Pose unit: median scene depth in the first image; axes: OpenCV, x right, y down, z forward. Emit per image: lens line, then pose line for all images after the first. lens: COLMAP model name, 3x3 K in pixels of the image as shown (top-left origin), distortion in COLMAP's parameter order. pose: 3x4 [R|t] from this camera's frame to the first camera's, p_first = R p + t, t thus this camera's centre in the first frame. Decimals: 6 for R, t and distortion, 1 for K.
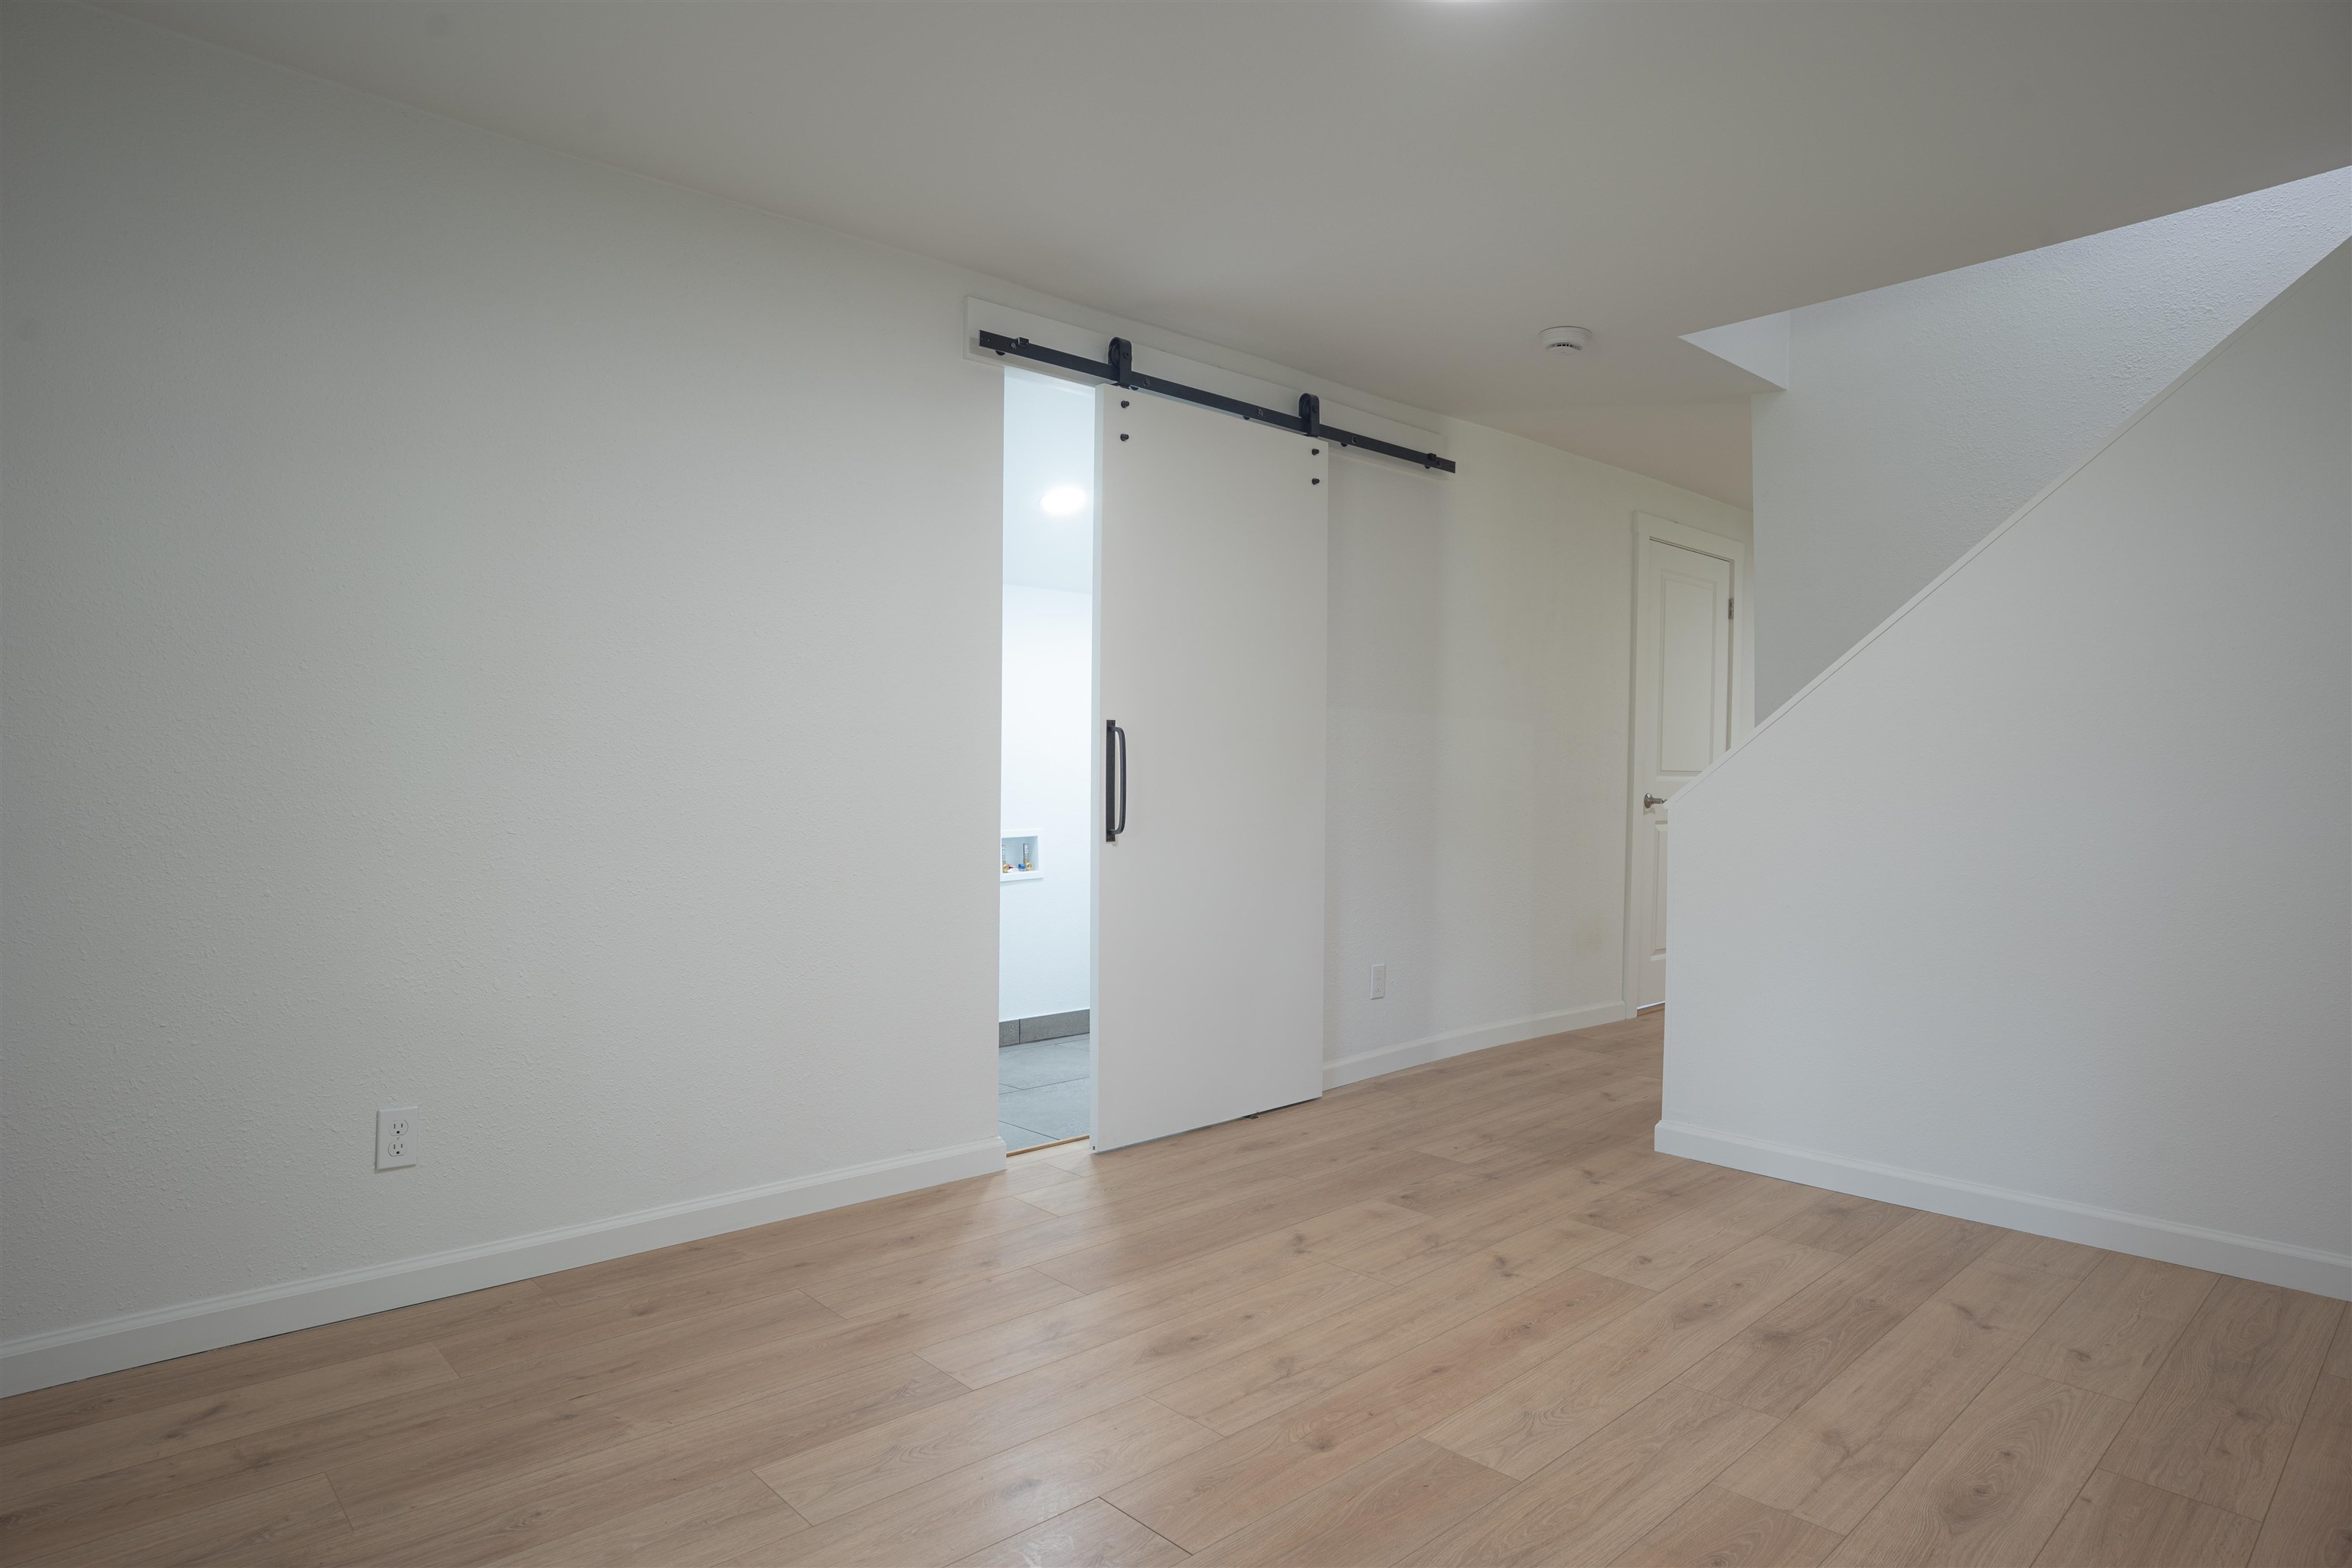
lens RADIAL K [[1351.8, 0, 1186.8], [0, 1351.8, 782.3], [0, 0, 1]] dist [-0.033436, 0.011114]
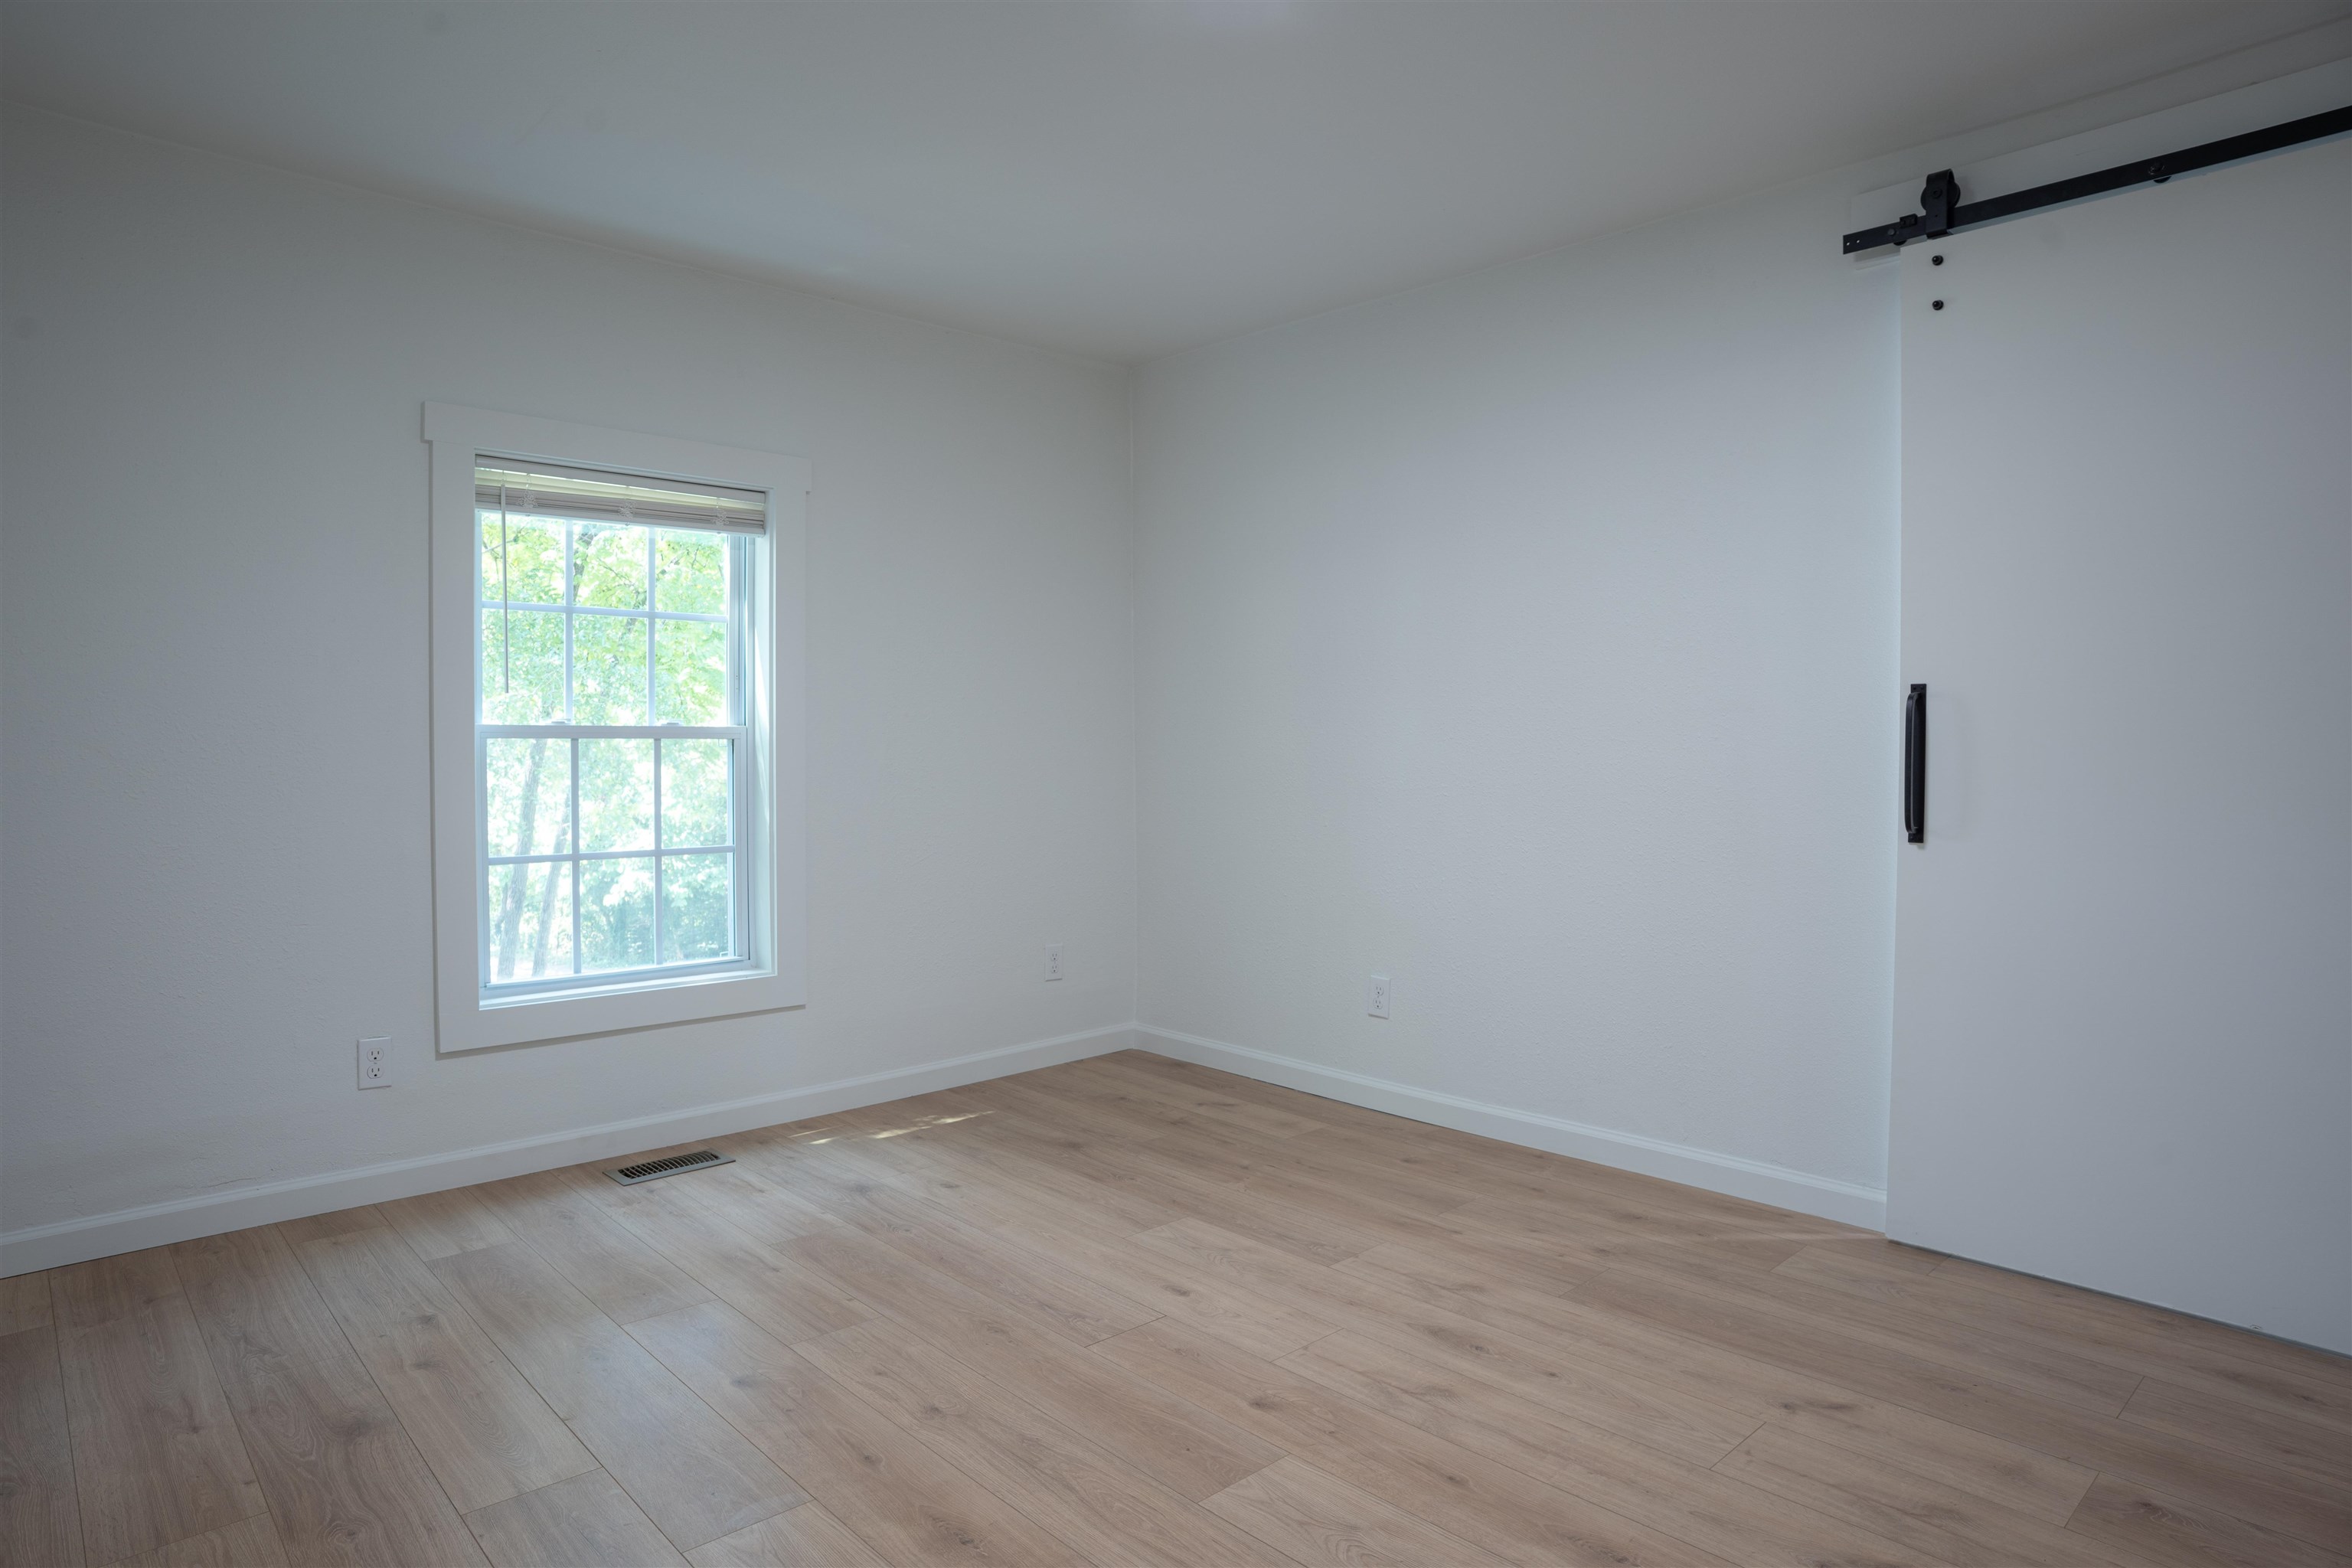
lens RADIAL K [[1351.8, 0, 1181.8], [0, 1351.8, 776.7], [0, 0, 1]] dist [-0.033436, 0.011114]
pose [[-0.010501, 0.007112, -0.999920, 0.937514], [-0.004358, 0.999965, 0.007158, 0.004082], [0.999935, 0.004433, -0.010470, 0.786539]]
